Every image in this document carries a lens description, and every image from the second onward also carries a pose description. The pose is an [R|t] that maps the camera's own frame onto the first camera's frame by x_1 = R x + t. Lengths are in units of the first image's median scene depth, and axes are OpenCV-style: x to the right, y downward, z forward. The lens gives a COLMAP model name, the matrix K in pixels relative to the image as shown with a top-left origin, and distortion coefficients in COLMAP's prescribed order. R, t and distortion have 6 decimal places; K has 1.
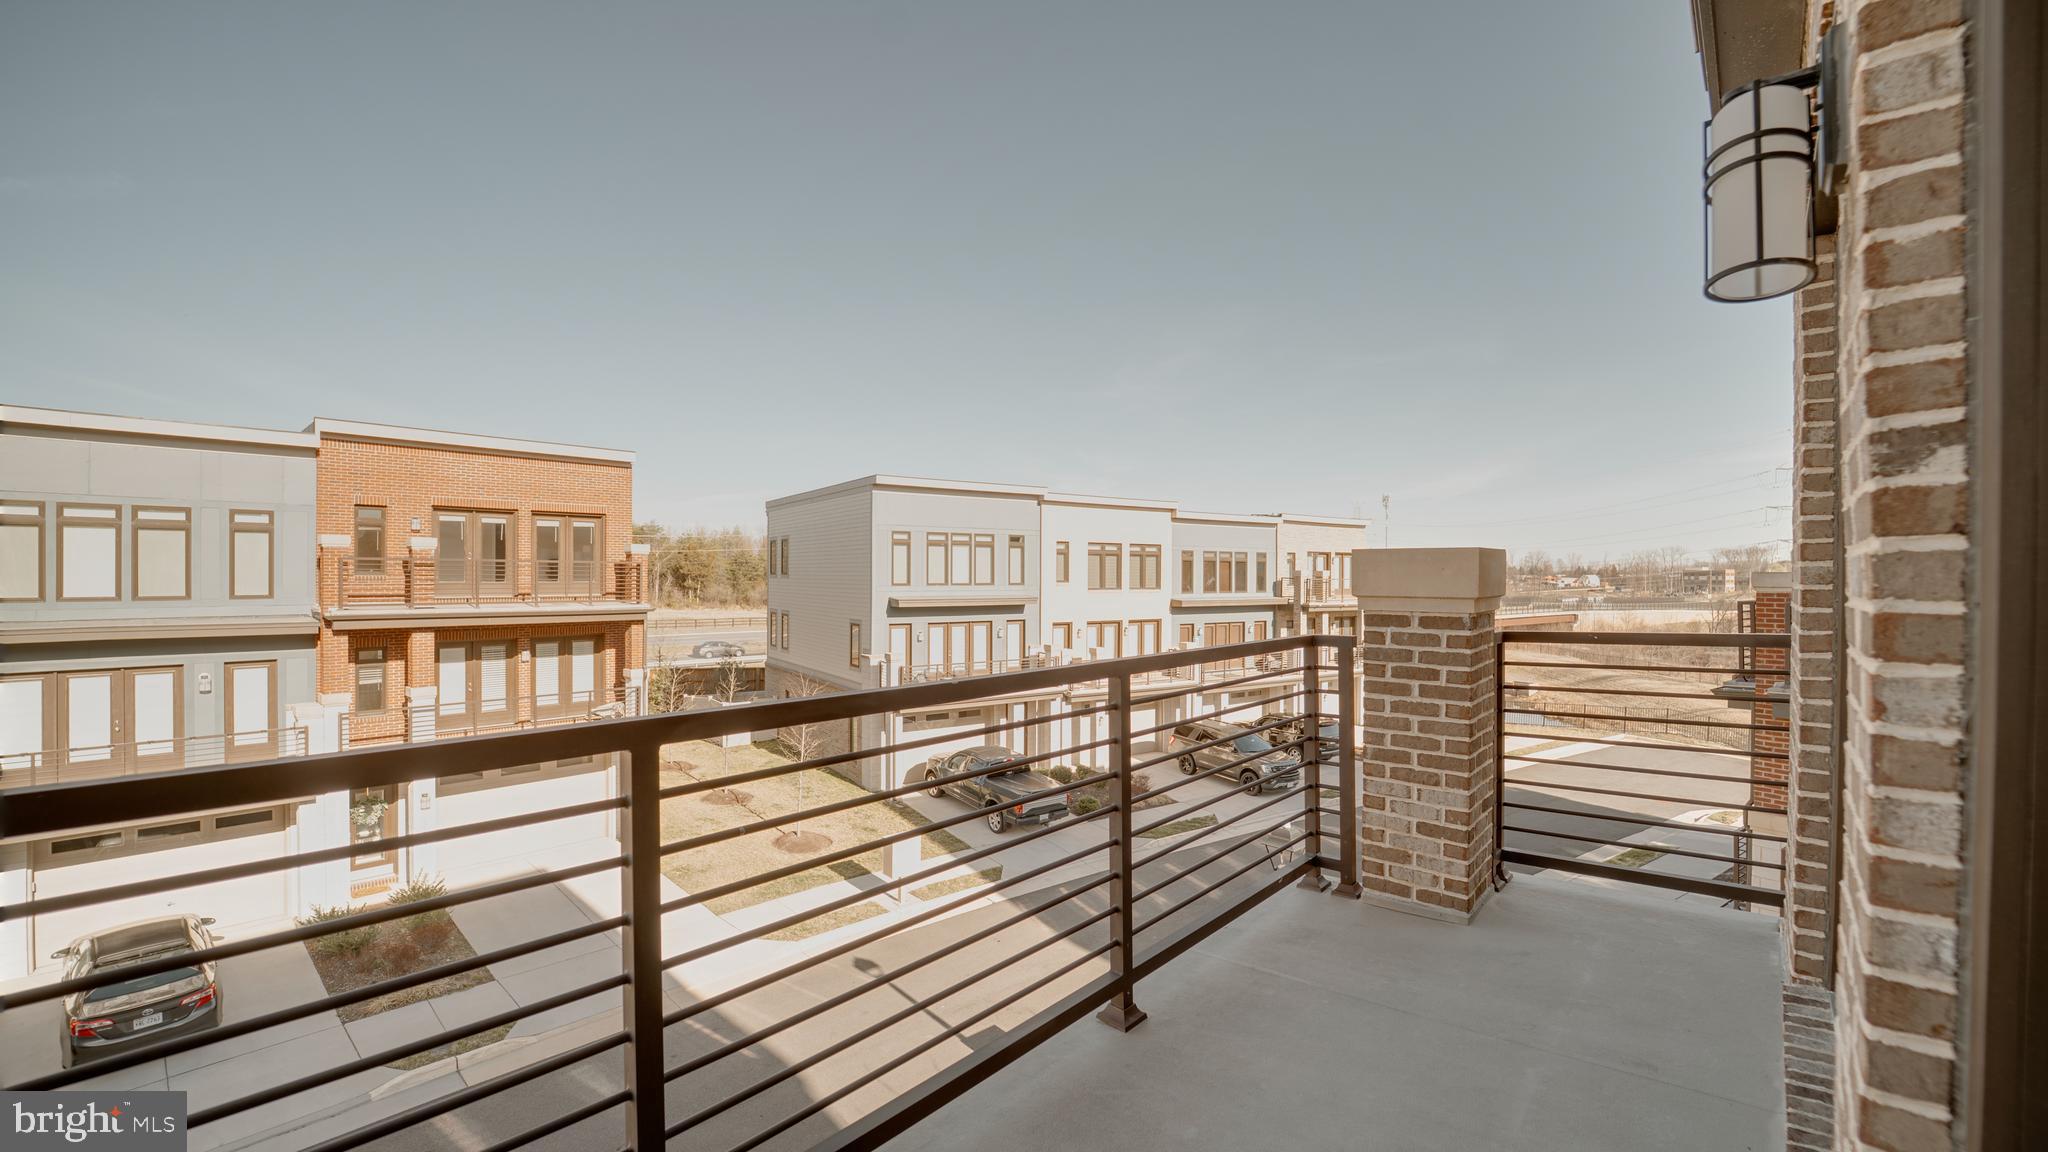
lens RADIAL K [[827.2, 0, 1032.0], [0, 827.2, 576.4], [0, 0, 1]] dist [-0.027675, 0.000541]
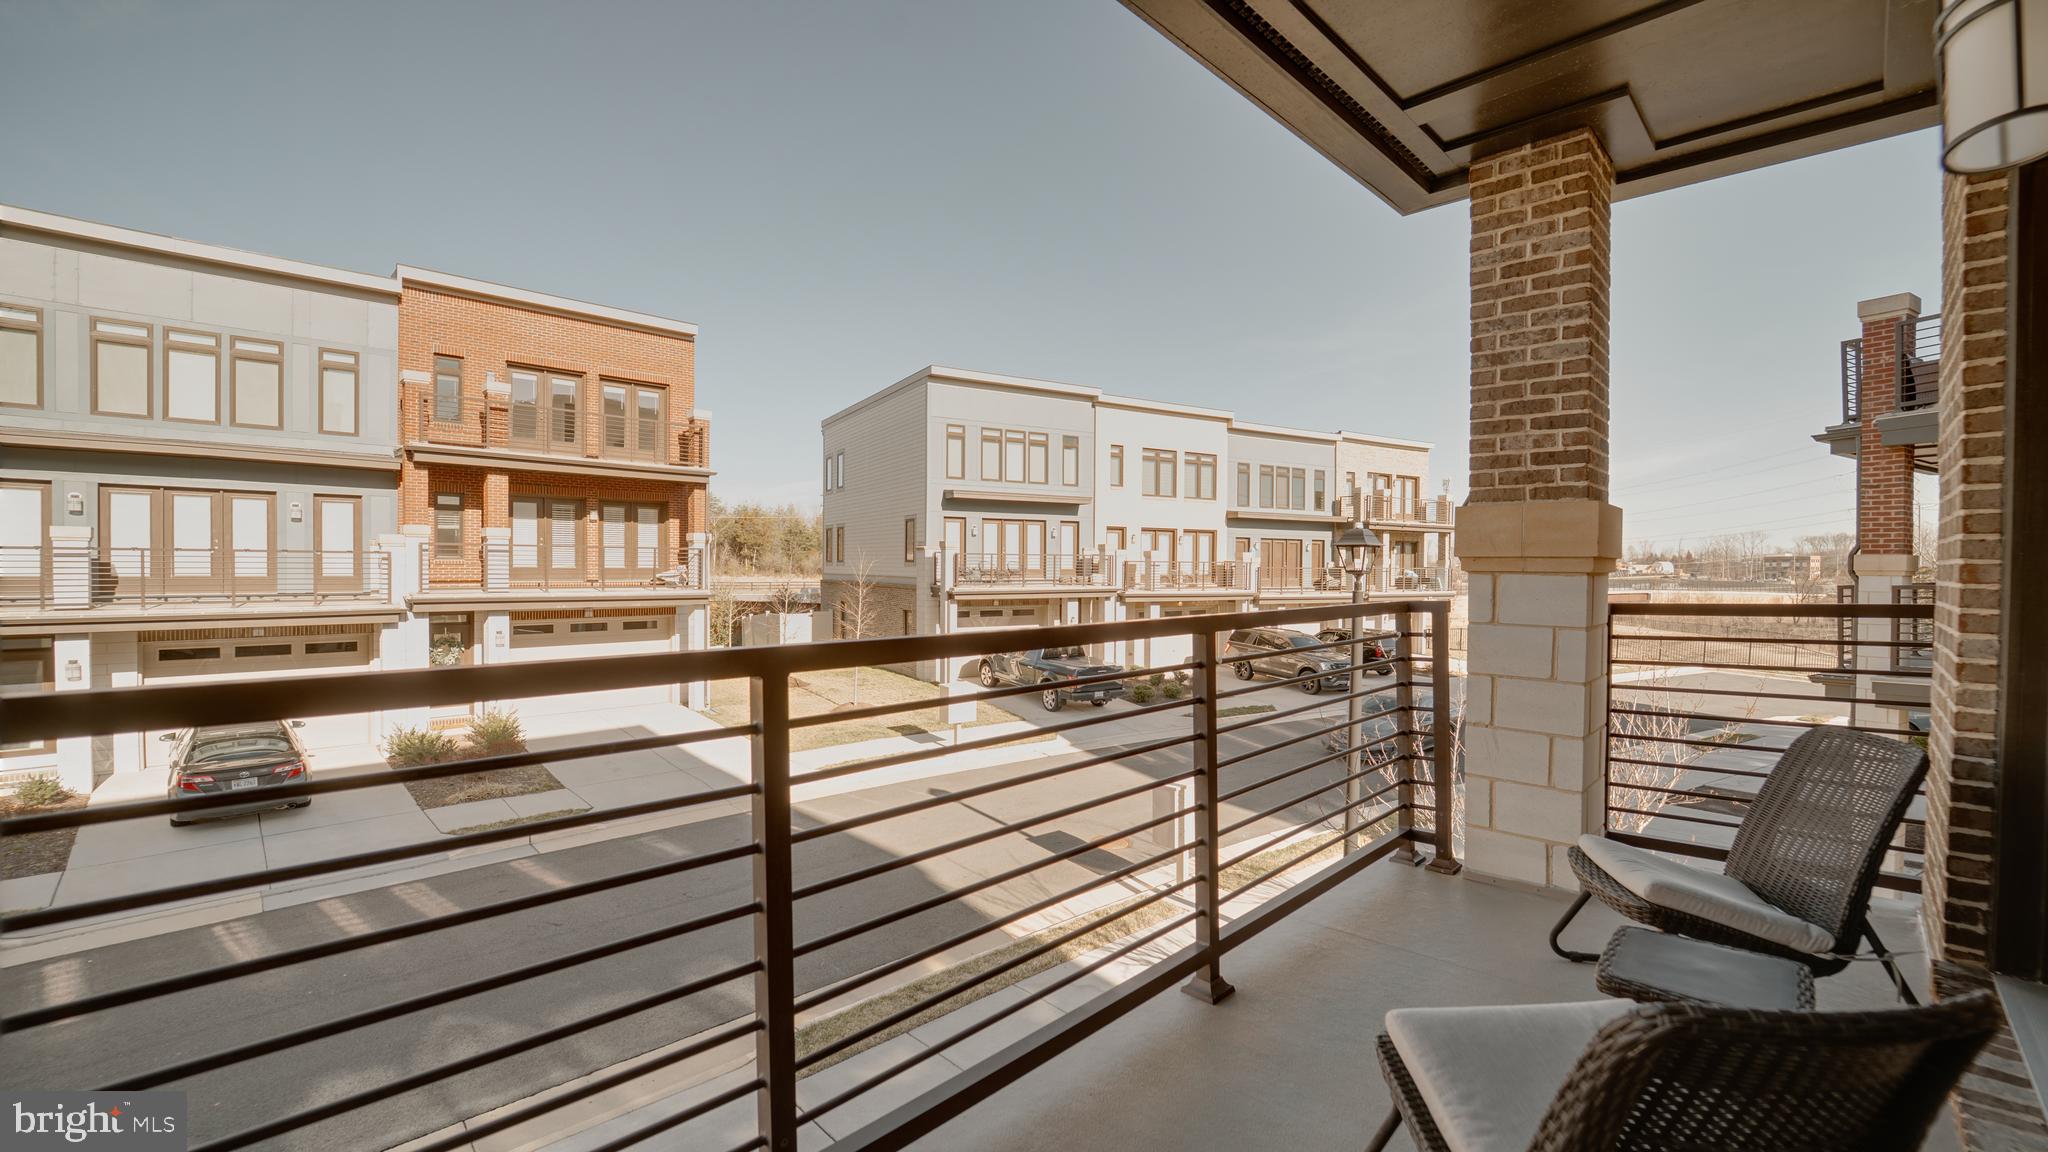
lens RADIAL K [[827.7, 0, 1032.1], [0, 827.7, 581.3], [0, 0, 1]] dist [-0.026488, -0.000309]
pose [[0.998245, 0.001553, -0.059203, -0.006284], [-0.000774, 0.999913, 0.013187, 0.122870], [0.059218, -0.013118, 0.998159, 0.001991]]
